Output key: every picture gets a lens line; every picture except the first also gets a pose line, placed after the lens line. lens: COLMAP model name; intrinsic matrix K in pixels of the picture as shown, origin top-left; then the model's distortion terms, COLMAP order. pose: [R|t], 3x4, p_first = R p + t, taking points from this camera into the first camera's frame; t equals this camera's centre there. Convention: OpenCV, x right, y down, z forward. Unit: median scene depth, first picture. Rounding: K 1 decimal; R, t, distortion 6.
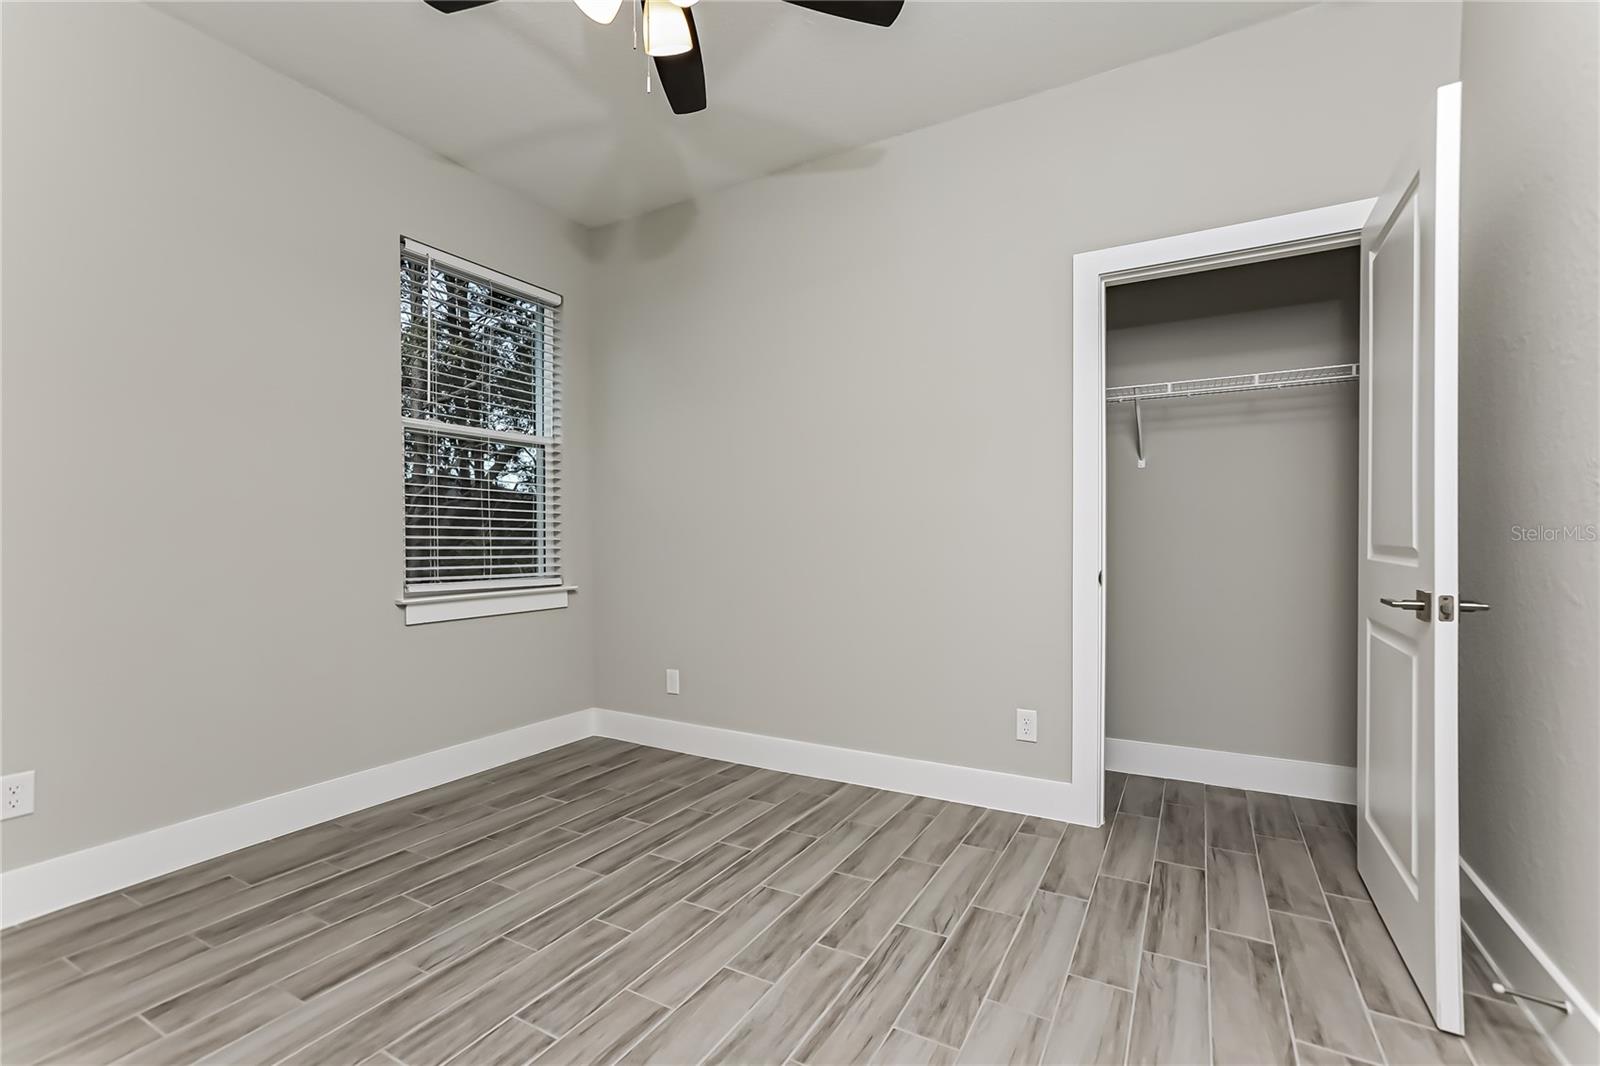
lens RADIAL K [[712.6, 0, 792.1], [0, 712.6, 533.0], [0, 0, 1]] dist [-0.002311, 0.004082]
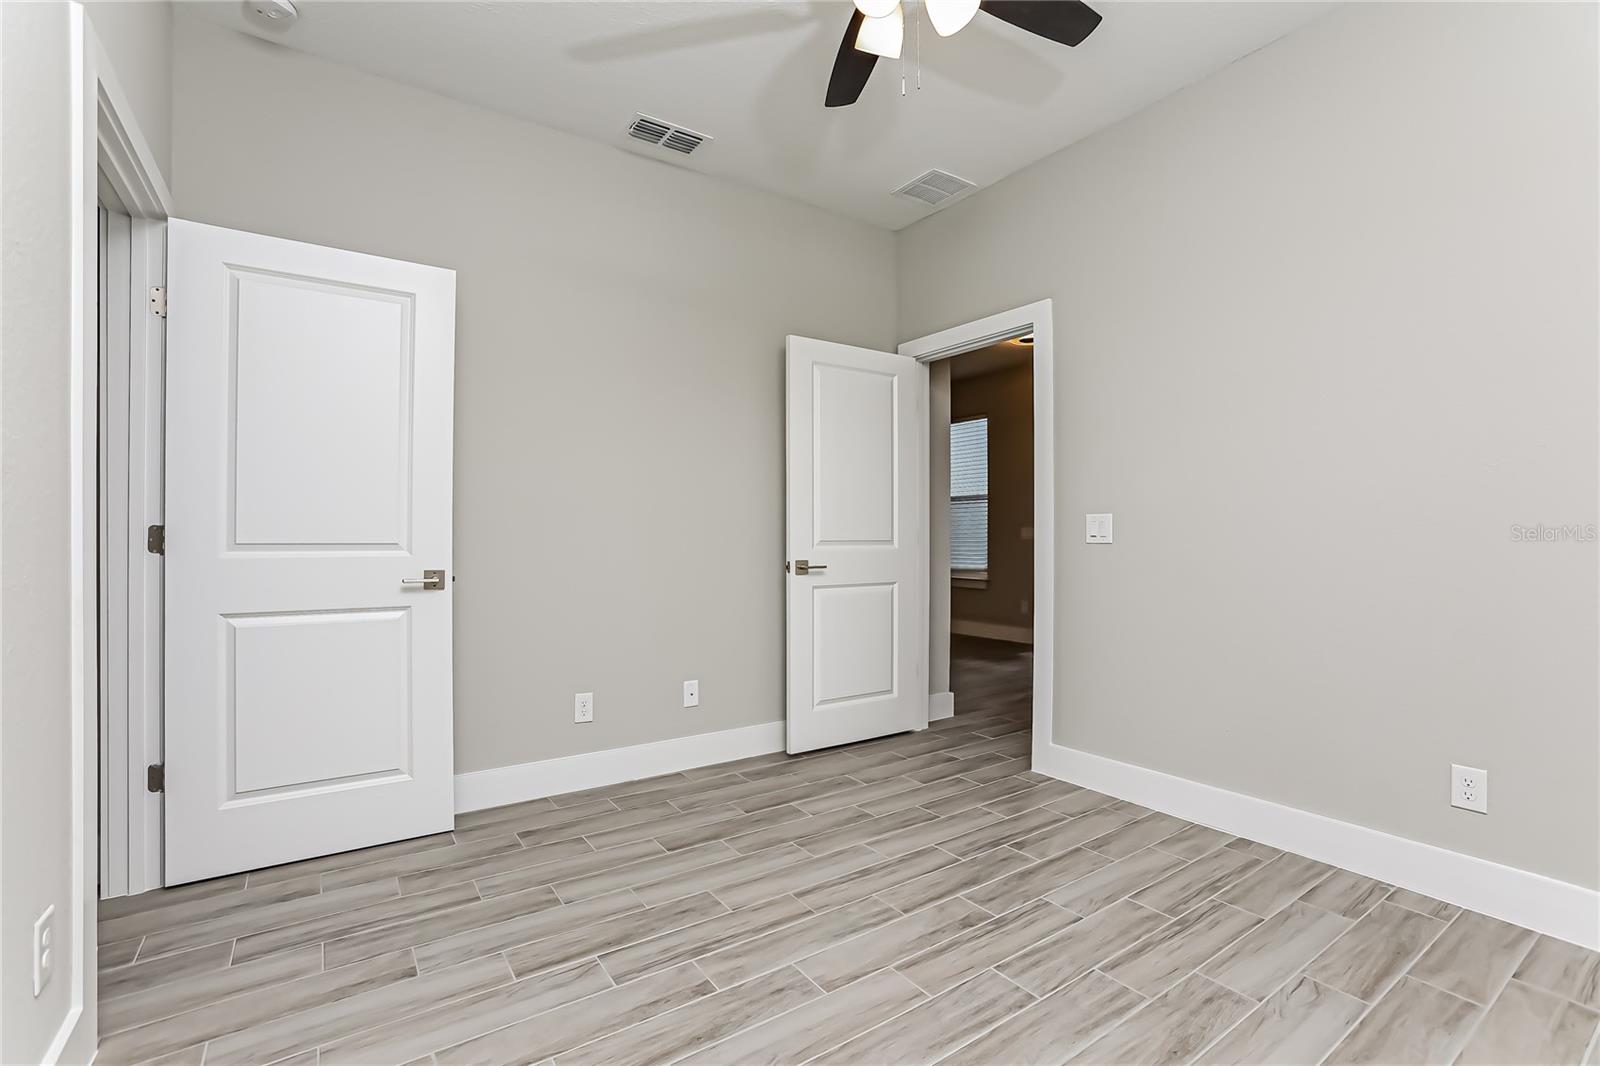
lens RADIAL K [[712.6, 0, 804.3], [0, 712.6, 541.0], [0, 0, 1]] dist [-0.002311, 0.004082]
pose [[-0.905521, -0.001018, 0.424300, -0.469758], [-0.003775, 0.999977, -0.005658, 0.019654], [-0.424284, -0.006725, -0.905504, 1.887577]]
